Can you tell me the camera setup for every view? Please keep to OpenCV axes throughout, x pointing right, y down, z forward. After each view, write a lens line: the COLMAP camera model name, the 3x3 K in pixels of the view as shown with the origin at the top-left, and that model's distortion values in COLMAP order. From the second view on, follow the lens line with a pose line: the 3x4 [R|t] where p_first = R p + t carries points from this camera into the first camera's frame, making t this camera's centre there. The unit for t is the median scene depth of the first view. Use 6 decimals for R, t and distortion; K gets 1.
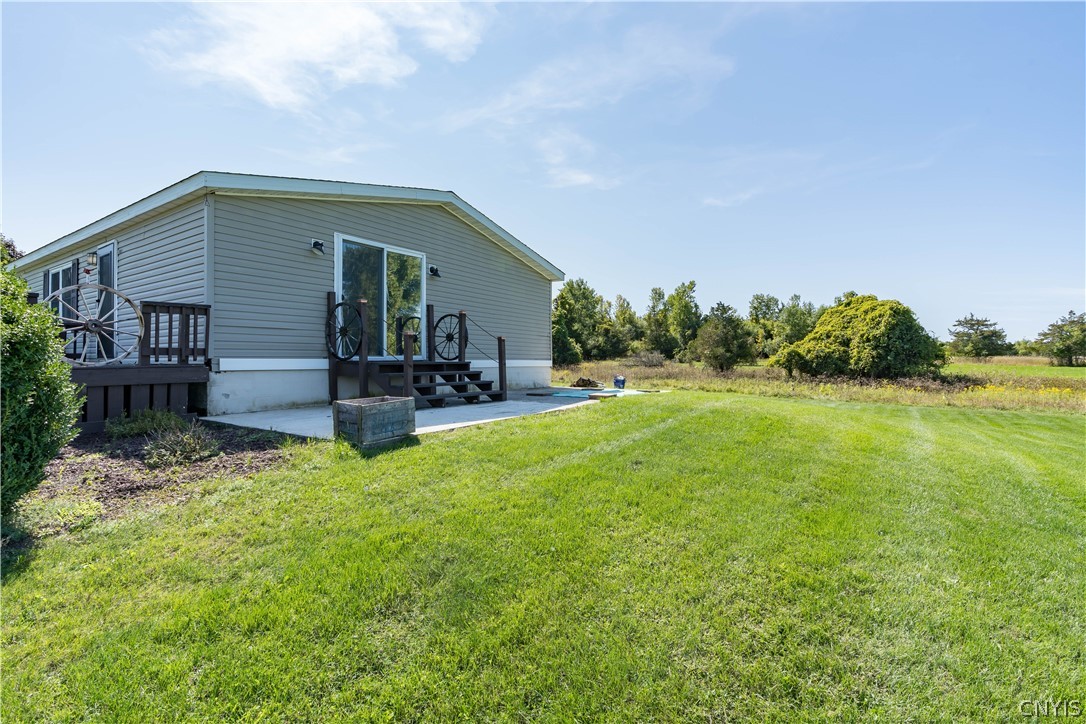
lens RADIAL K [[491.3, 0, 546.8], [0, 491.3, 361.7], [0, 0, 1]] dist [-0.002836, -0.000157]
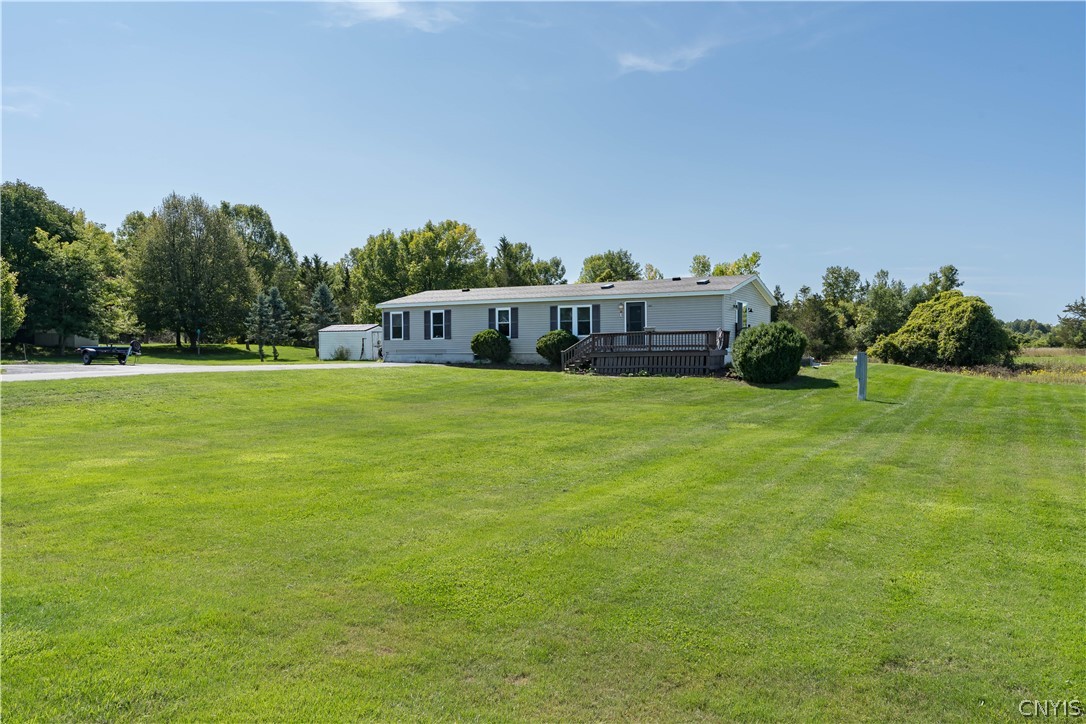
lens RADIAL K [[814.3, 0, 545.8], [0, 814.3, 362.1], [0, 0, 1]] dist [0.003671, 0.001857]
pose [[0.996289, -0.003367, 0.086003, -0.408780], [0.002920, 0.999982, 0.005322, 0.009627], [-0.086020, -0.005052, 0.996281, -0.731153]]
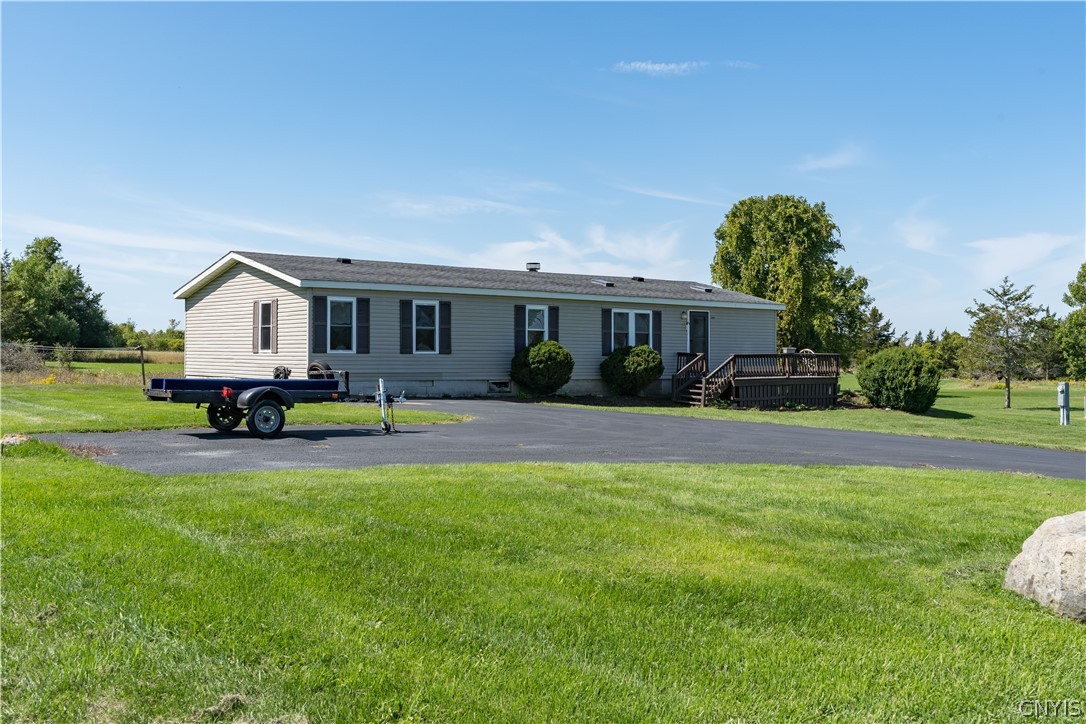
lens RADIAL K [[1114.8, 0, 539.5], [0, 1114.8, 364.6], [0, 0, 1]] dist [0.015422, 0.000000]
pose [[0.329065, -0.003570, 0.944301, -1.241663], [-0.006730, 0.999959, 0.006126, -0.014367], [-0.944283, -0.008371, 0.329027, 0.057997]]
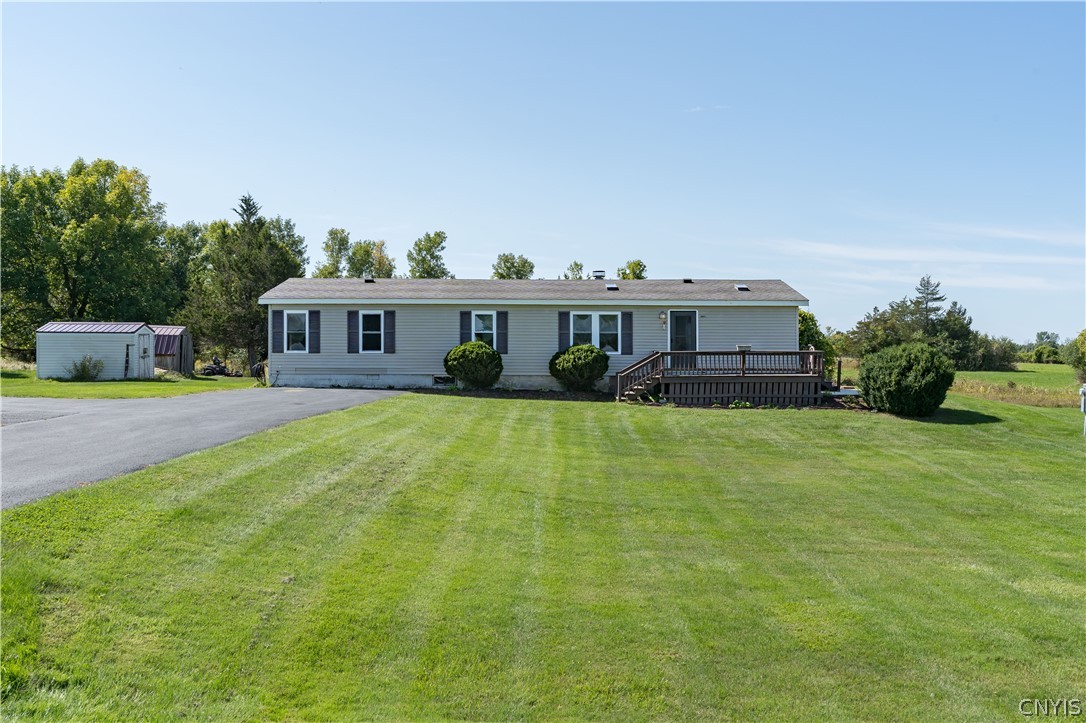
lens RADIAL K [[1075.1, 0, 541.4], [0, 1075.1, 358.8], [0, 0, 1]] dist [-0.005118, 0.000000]
pose [[0.837666, 0.004168, 0.546167, -0.887148], [-0.004059, 0.999991, -0.001406, -0.010648], [-0.546167, -0.001039, 0.837675, -0.528148]]
